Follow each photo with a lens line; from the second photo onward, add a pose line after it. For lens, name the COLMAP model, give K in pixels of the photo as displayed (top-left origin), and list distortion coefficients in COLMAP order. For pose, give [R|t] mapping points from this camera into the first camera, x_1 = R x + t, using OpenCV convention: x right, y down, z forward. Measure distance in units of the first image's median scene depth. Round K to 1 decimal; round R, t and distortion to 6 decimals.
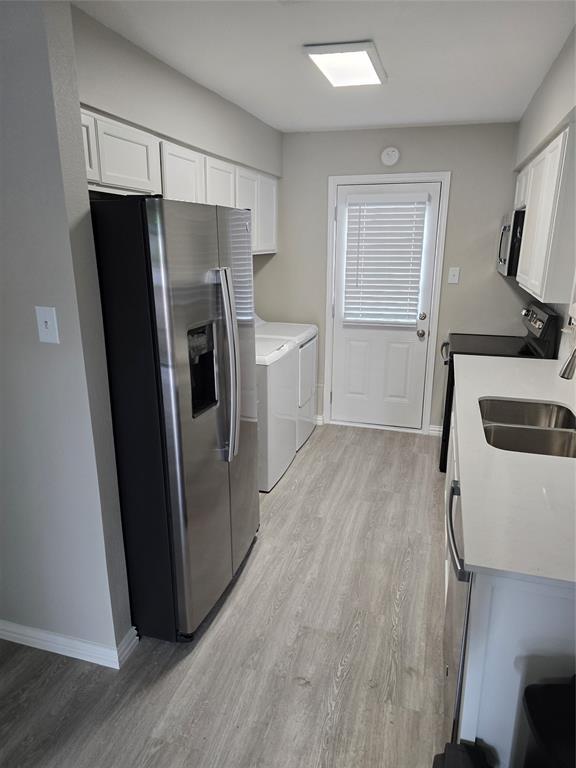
lens RADIAL K [[518.7, 0, 289.9], [0, 518.7, 391.0], [0, 0, 1]] dist [0.045485, -0.038972]
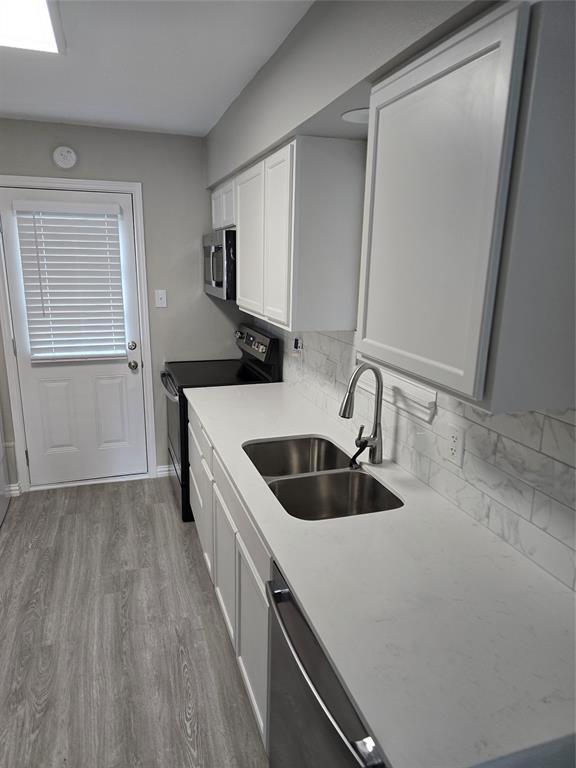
lens RADIAL K [[518.7, 0, 287.8], [0, 518.7, 388.0], [0, 0, 1]] dist [0.045485, -0.038972]
pose [[0.827022, -0.124296, 0.548257, -0.017454], [0.144321, 0.989509, 0.006632, -0.047889], [-0.543330, 0.073640, 0.836284, 0.157254]]
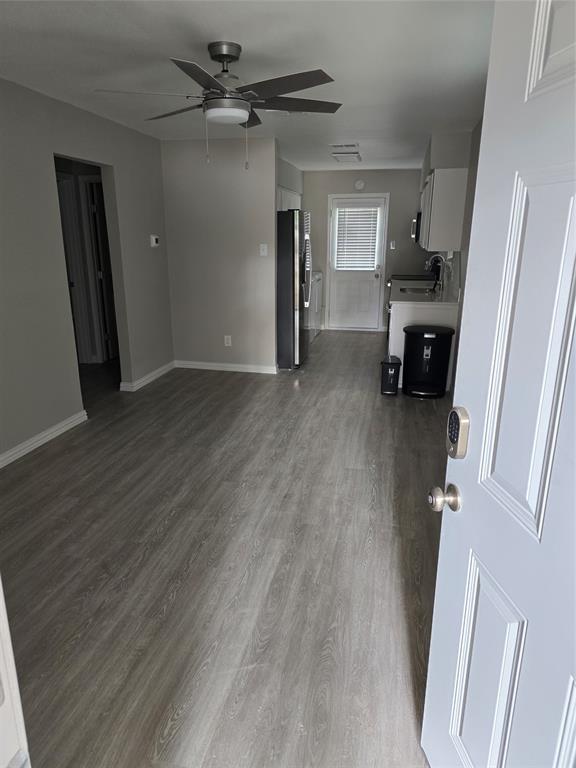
lens RADIAL K [[518.7, 0, 284.1], [0, 518.7, 379.5], [0, 0, 1]] dist [0.045485, -0.038972]
pose [[0.997336, -0.018036, 0.070686, -0.267726], [0.018852, 0.999763, -0.010894, 0.330331], [-0.070473, 0.012197, 0.997439, -1.021191]]
